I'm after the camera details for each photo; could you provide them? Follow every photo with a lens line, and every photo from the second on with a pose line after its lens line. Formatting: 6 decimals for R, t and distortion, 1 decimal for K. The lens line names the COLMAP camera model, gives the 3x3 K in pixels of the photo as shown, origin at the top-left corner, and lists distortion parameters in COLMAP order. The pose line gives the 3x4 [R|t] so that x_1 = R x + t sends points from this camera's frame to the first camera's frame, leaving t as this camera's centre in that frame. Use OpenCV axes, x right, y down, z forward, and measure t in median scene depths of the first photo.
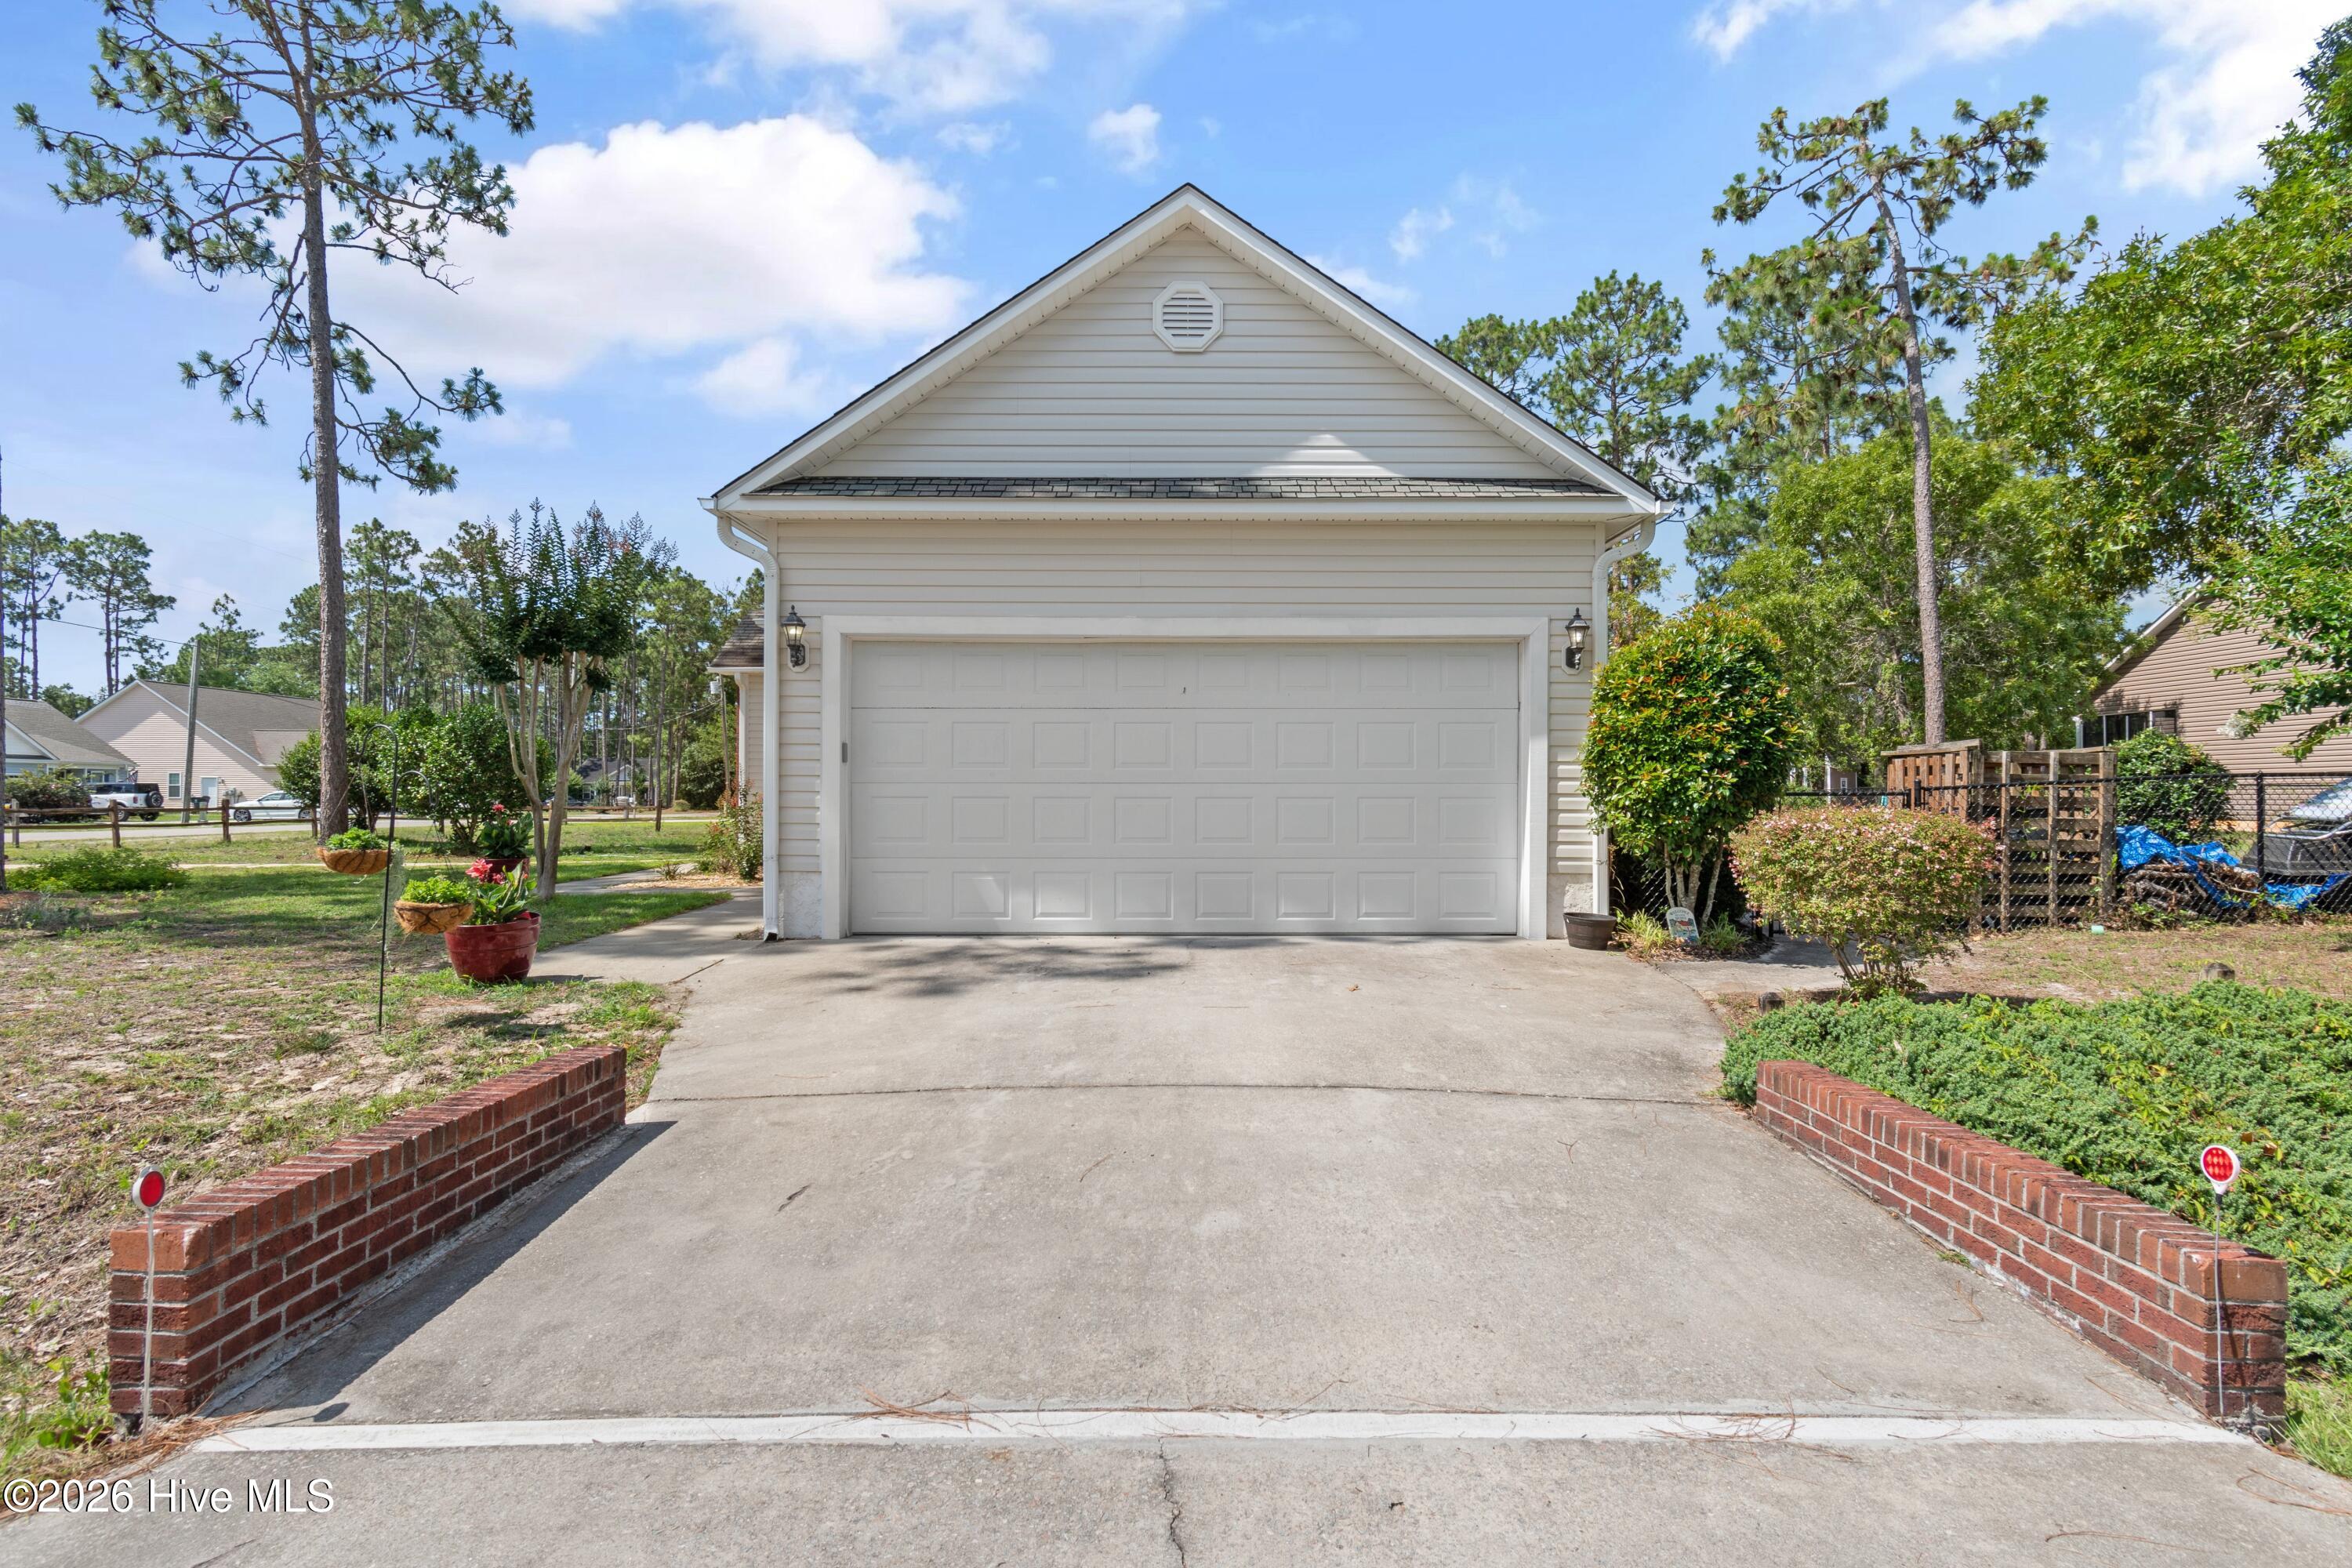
lens RADIAL K [[1222.1, 0, 1176.0], [0, 1222.1, 784.0], [0, 0, 1]] dist [0.000632, -0.000057]
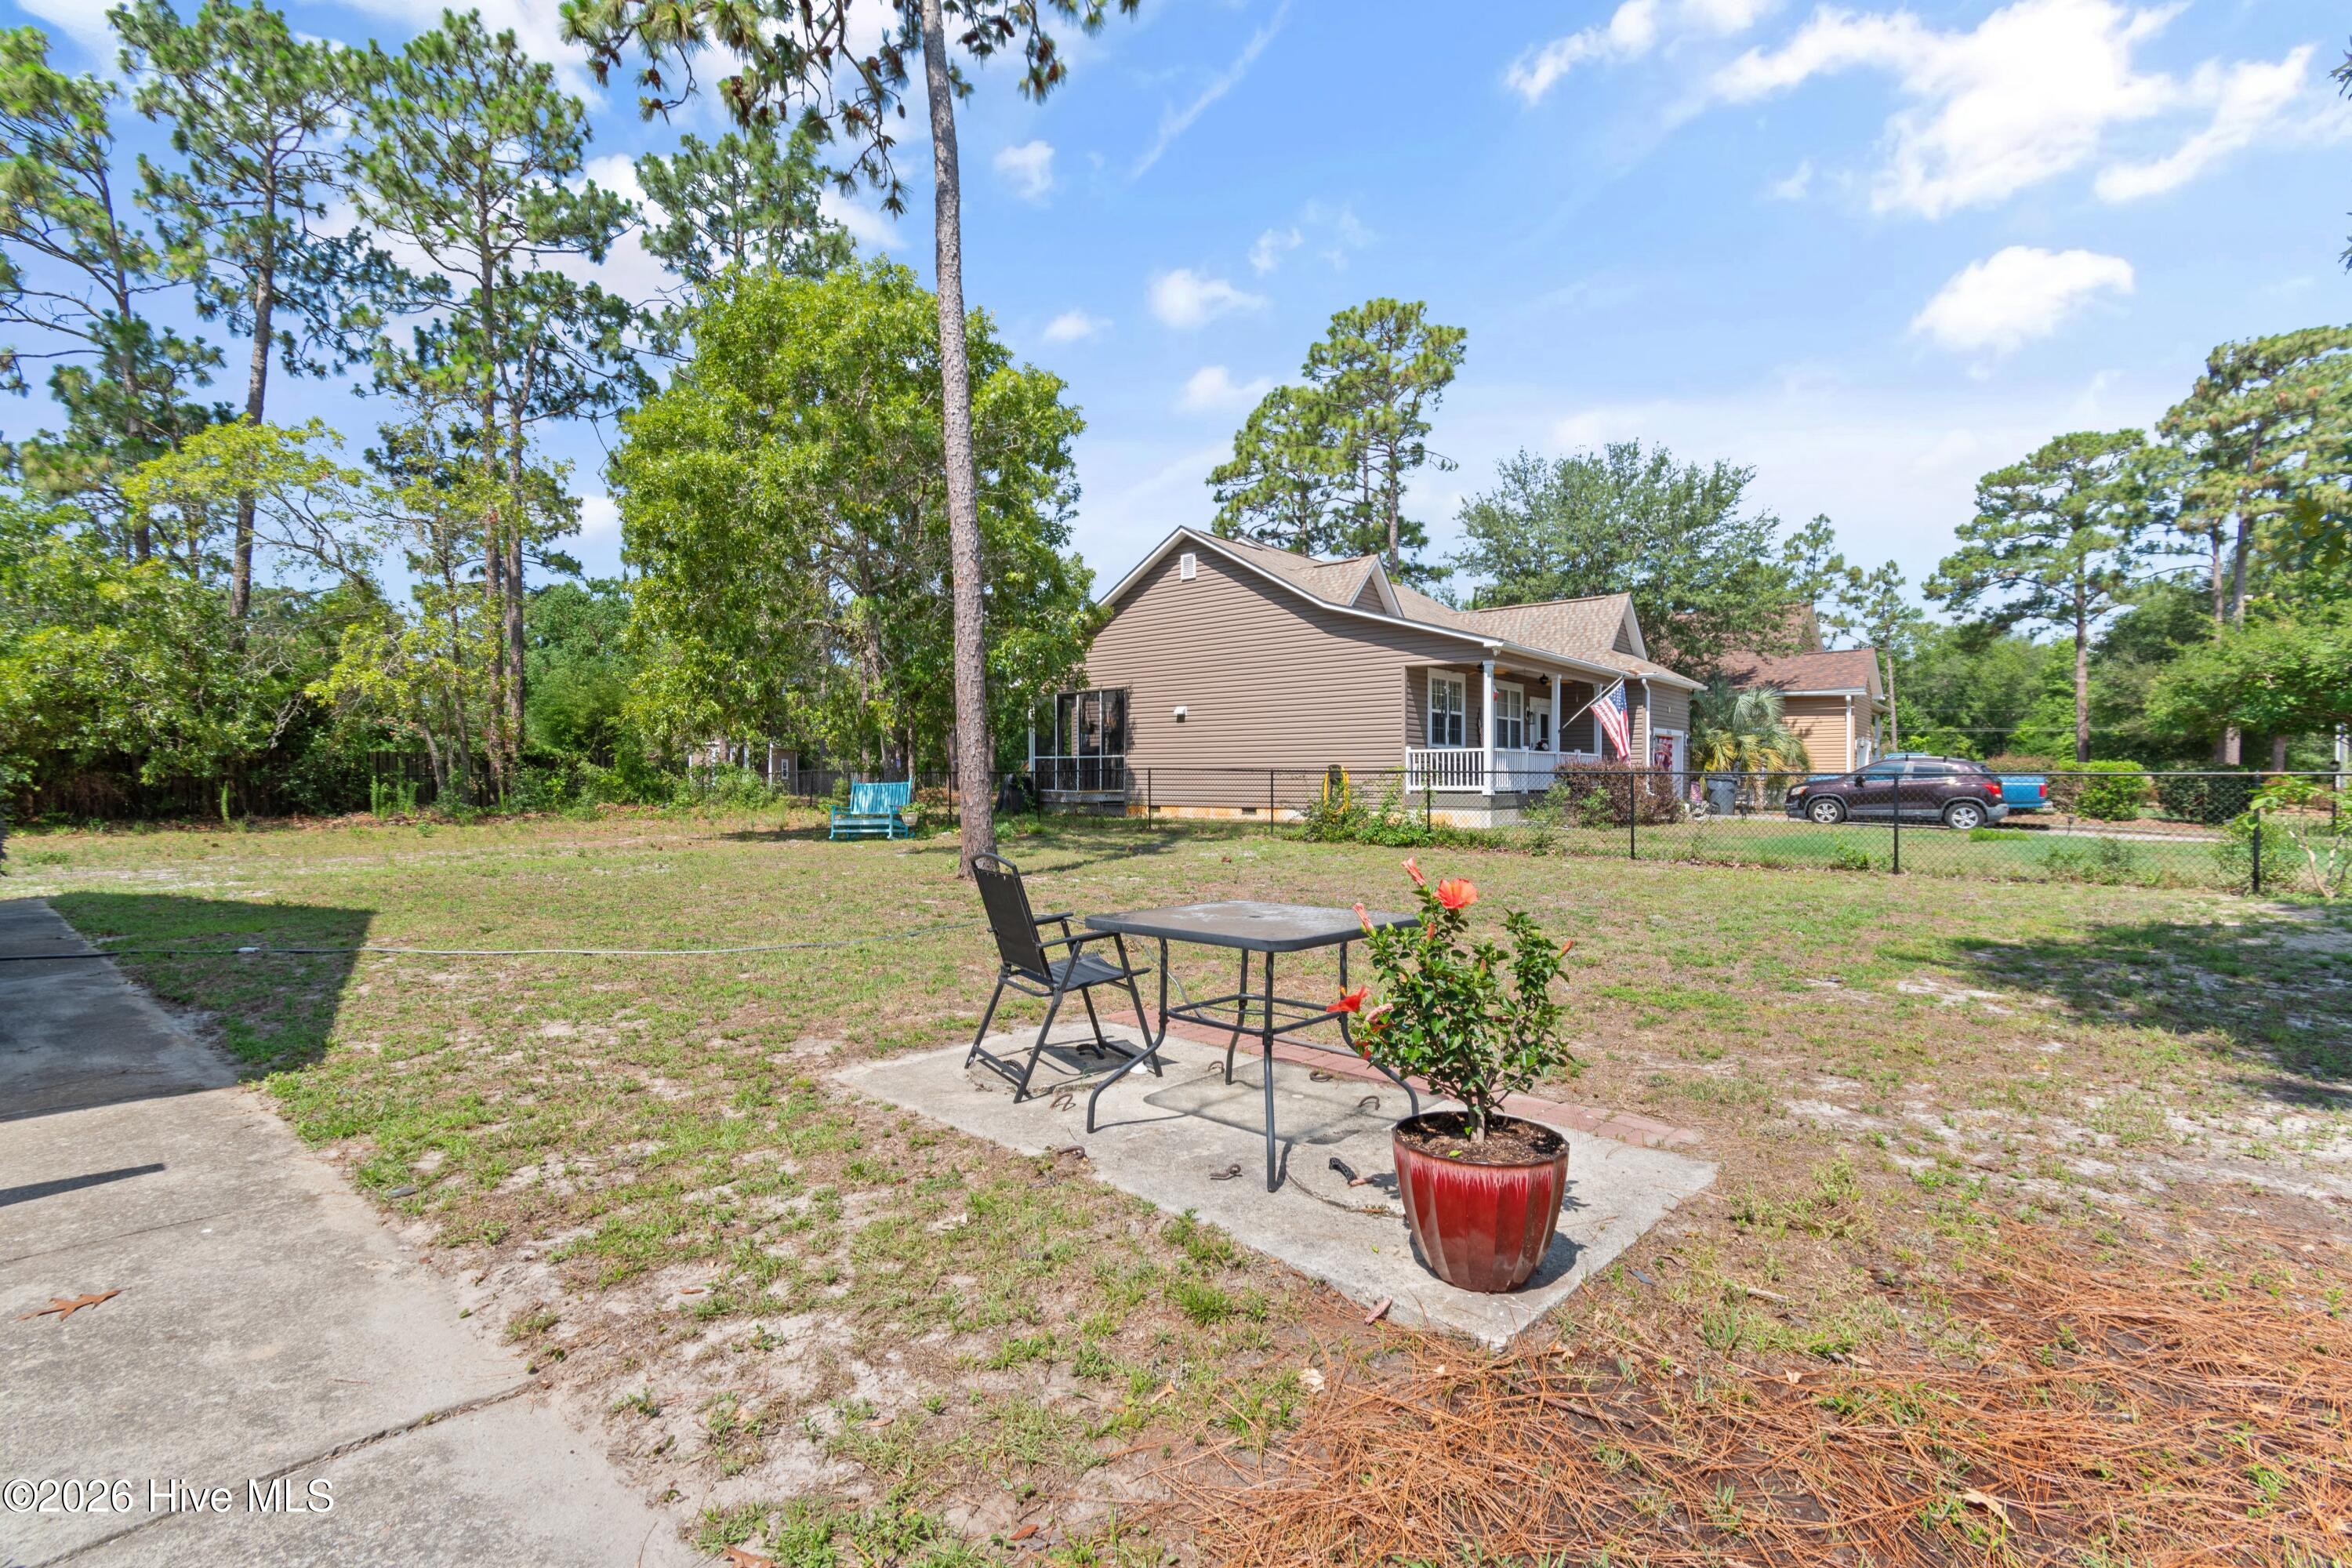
lens RADIAL K [[1038.6, 0, 1178.0], [0, 1038.6, 781.1], [0, 0, 1]] dist [0.004714, -0.000221]
pose [[0.645136, -0.004347, 0.764055, 0.162403], [-0.008362, 0.999884, 0.012750, -0.000978], [-0.764022, -0.014615, 0.645025, 0.315159]]
